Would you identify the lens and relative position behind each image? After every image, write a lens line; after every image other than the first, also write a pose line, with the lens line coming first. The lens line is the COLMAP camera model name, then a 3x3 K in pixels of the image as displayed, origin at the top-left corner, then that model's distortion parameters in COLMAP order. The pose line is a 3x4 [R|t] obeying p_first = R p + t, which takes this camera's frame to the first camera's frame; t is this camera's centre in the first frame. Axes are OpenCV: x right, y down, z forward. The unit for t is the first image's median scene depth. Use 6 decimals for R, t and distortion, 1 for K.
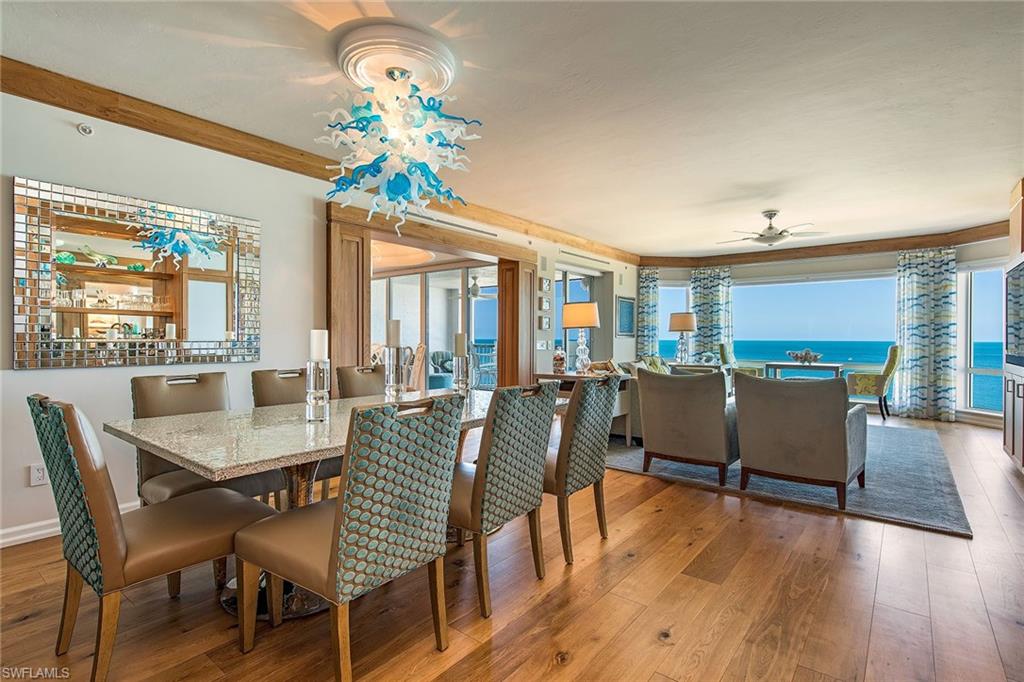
lens RADIAL K [[496.1, 0, 510.5], [0, 496.1, 337.9], [0, 0, 1]] dist [0.001753, 0.000599]
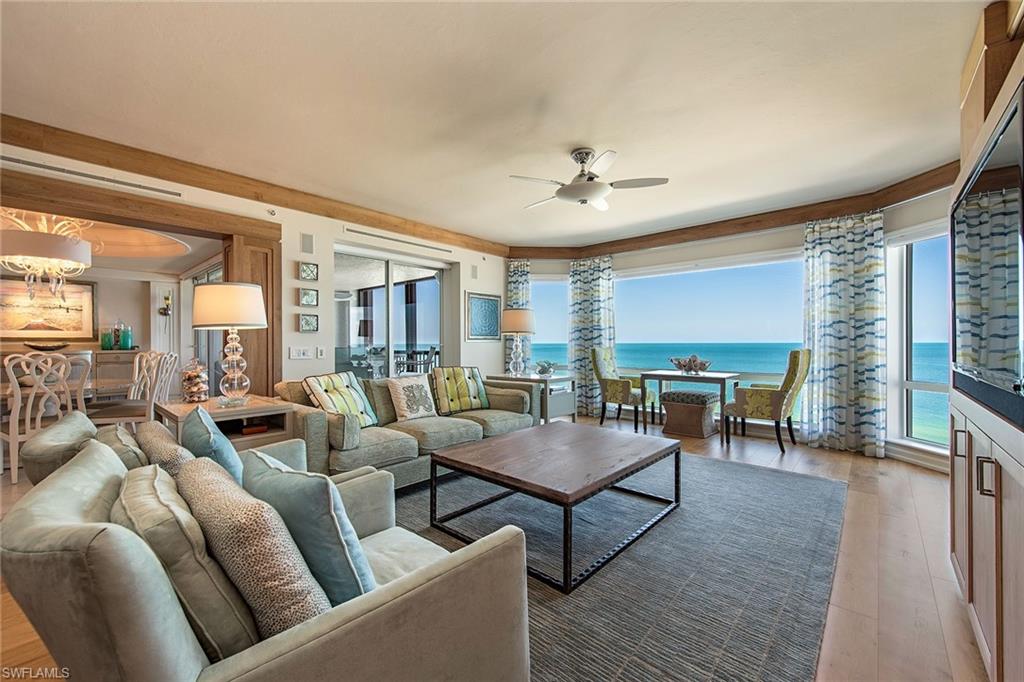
lens RADIAL K [[408.5, 0, 512.0], [0, 408.5, 341.0], [0, 0, 1]] dist [0.007999, -0.000314]
pose [[0.998642, -0.007033, -0.051623, 0.381306], [0.006841, 0.999969, -0.003896, 0.001779], [0.051649, 0.003538, 0.998659, 0.373762]]
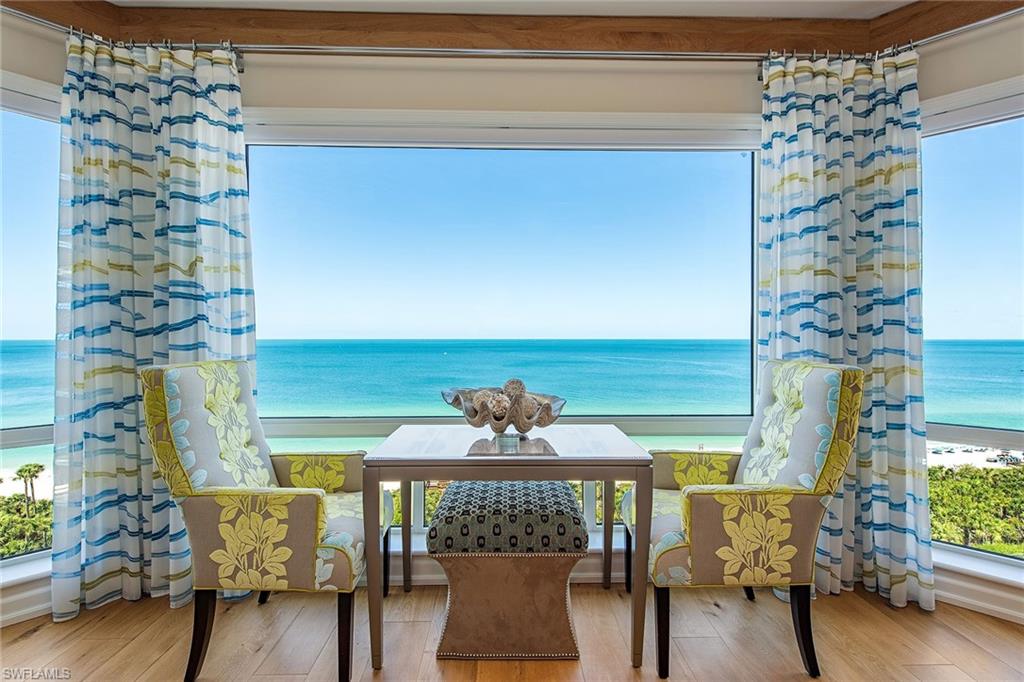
lens RADIAL K [[483.3, 0, 512.7], [0, 483.3, 336.1], [0, 0, 1]] dist [0.012244, 0.000048]
pose [[0.767447, -0.005916, 0.641085, 0.479379], [0.003006, 0.999980, 0.005629, -0.001985], [-0.641105, -0.002393, 0.767450, 0.889989]]
